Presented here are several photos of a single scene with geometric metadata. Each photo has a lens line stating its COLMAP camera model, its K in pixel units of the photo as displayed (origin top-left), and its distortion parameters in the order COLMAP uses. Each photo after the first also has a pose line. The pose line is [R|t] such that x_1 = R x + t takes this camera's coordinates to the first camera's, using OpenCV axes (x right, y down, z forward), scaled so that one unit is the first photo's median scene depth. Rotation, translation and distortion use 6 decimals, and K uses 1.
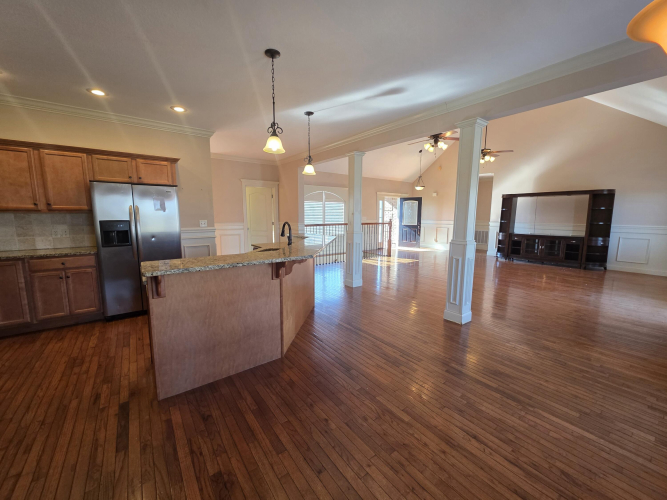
lens RADIAL K [[265.8, 0, 333.6], [0, 265.8, 247.4], [0, 0, 1]] dist [0.000509, 0.000080]
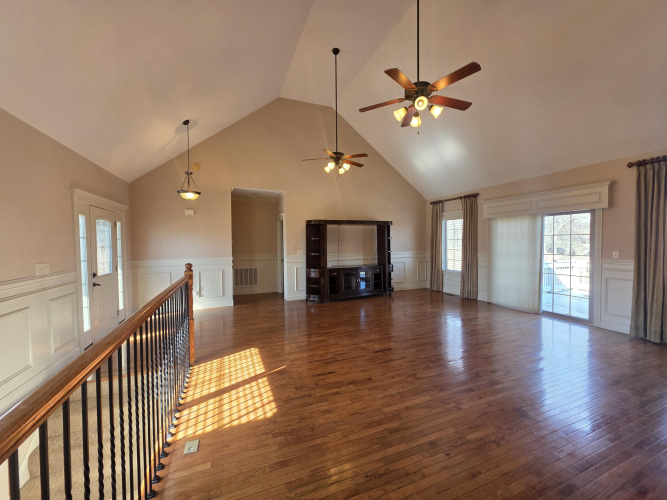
lens RADIAL K [[265.8, 0, 333.6], [0, 265.8, 247.4], [0, 0, 1]] dist [0.000509, 0.000080]
pose [[0.264815, -0.031769, 0.963776, -0.214034], [0.135546, 0.990760, -0.004585, -0.234352], [-0.954725, 0.131850, 0.266674, 1.630285]]
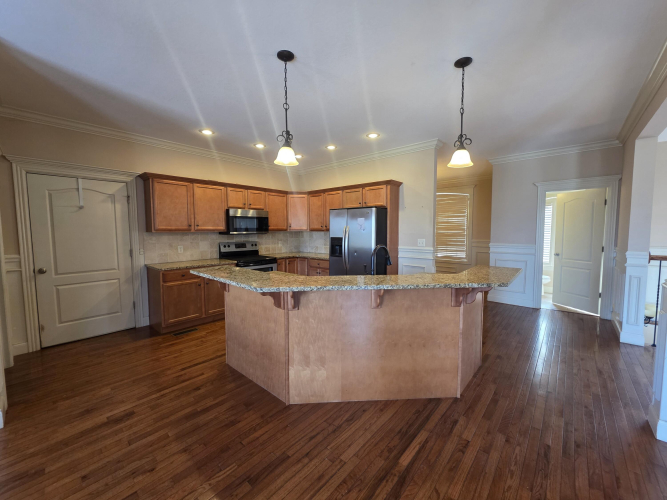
lens RADIAL K [[267.2, 0, 332.4], [0, 267.2, 248.0], [0, 0, 1]] dist [0.002456, 0.000234]
pose [[0.195235, 0.063601, -0.978692, 0.436126], [-0.124358, 0.991446, 0.039622, -0.086933], [0.972840, 0.113973, 0.201474, 0.635599]]
